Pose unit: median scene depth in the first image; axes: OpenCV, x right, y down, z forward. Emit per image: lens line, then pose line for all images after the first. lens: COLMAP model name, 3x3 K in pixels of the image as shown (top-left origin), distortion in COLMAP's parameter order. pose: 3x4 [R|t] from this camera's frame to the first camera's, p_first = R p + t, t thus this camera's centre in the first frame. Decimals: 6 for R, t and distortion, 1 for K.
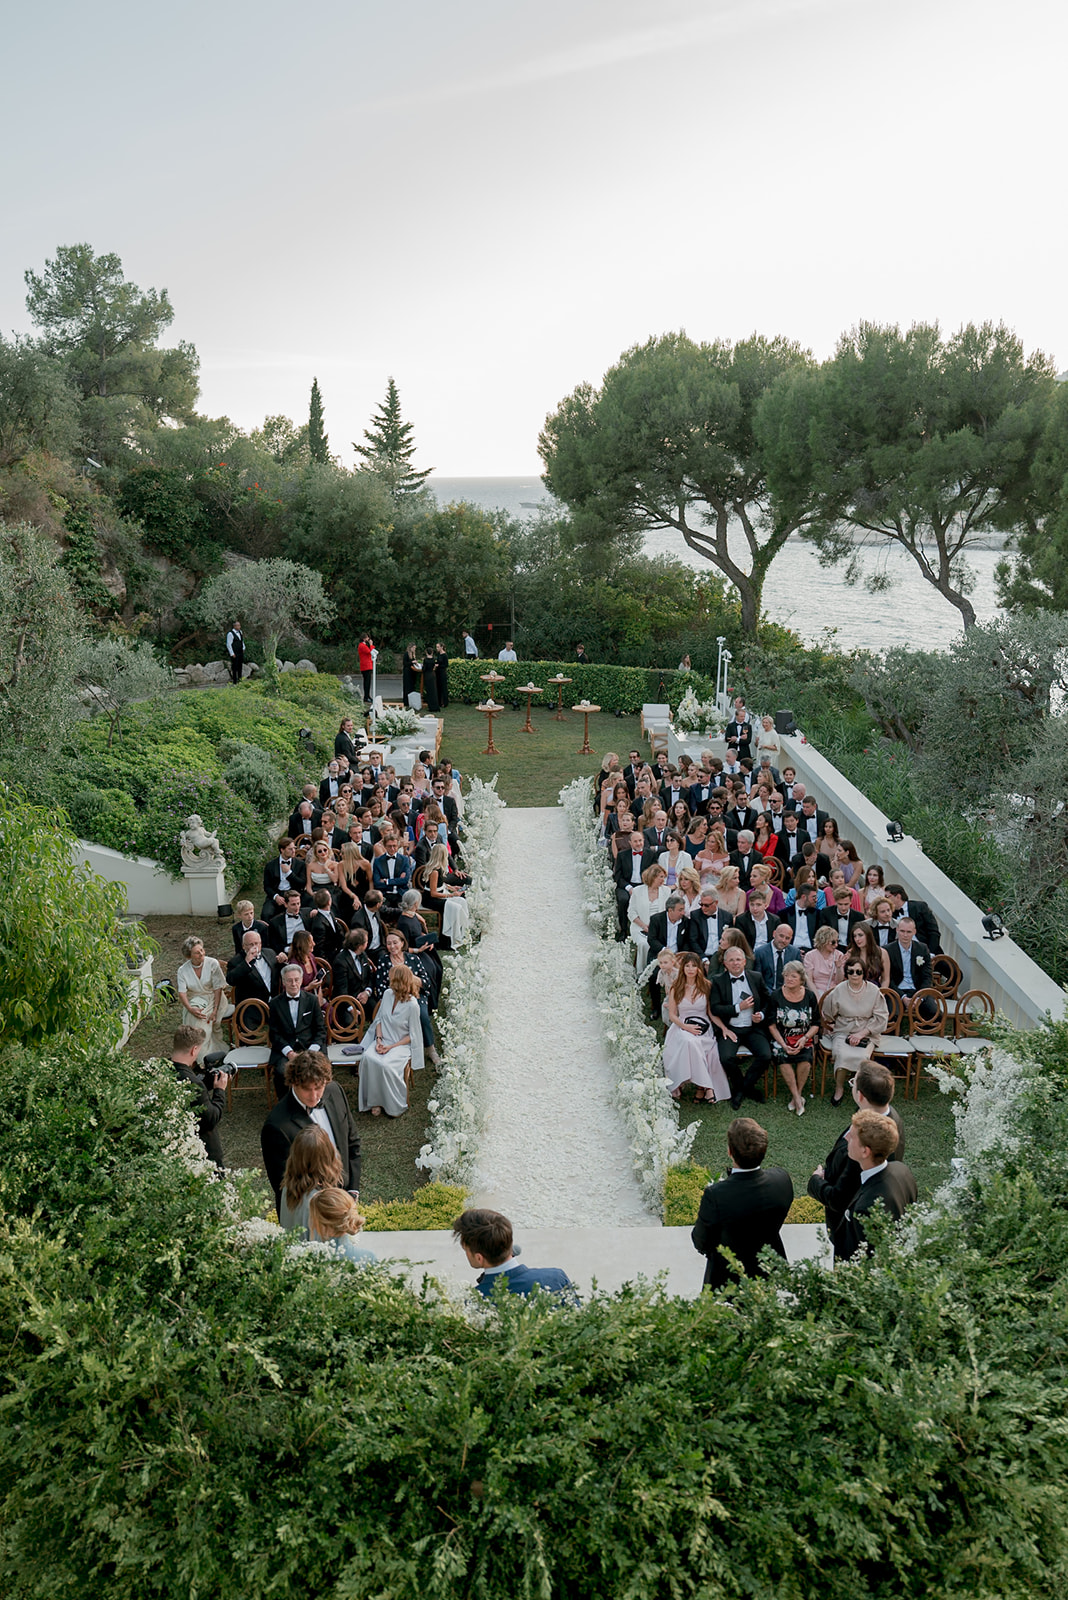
lens RADIAL K [[1283.5, 0, 534.0], [0, 1283.5, 800.0], [0, 0, 1]] dist [-0.003777, -0.001382]
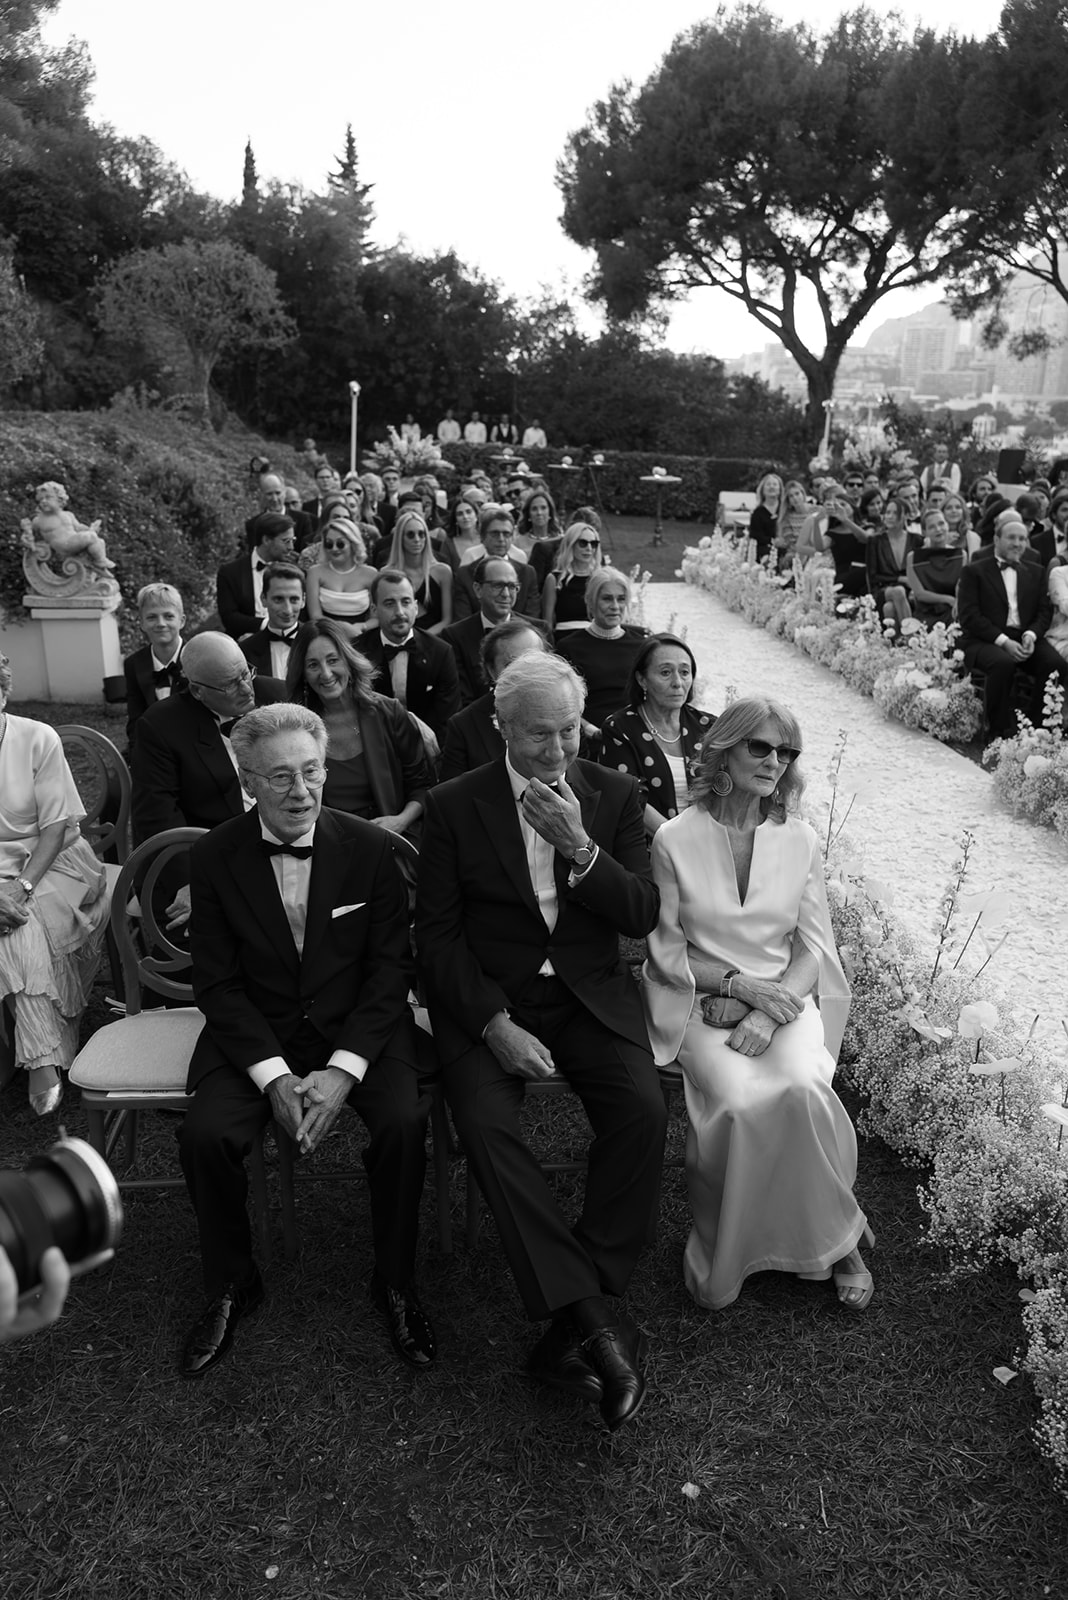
lens RADIAL K [[1278.4, 0, 534.0], [0, 1278.4, 800.0], [0, 0, 1]] dist [0.097551, 0.004491]
pose [[0.997976, 0.024231, 0.058798, -0.046654], [-0.028770, 0.996568, 0.077623, 0.035894], [-0.056715, -0.079158, 0.995247, 0.209442]]
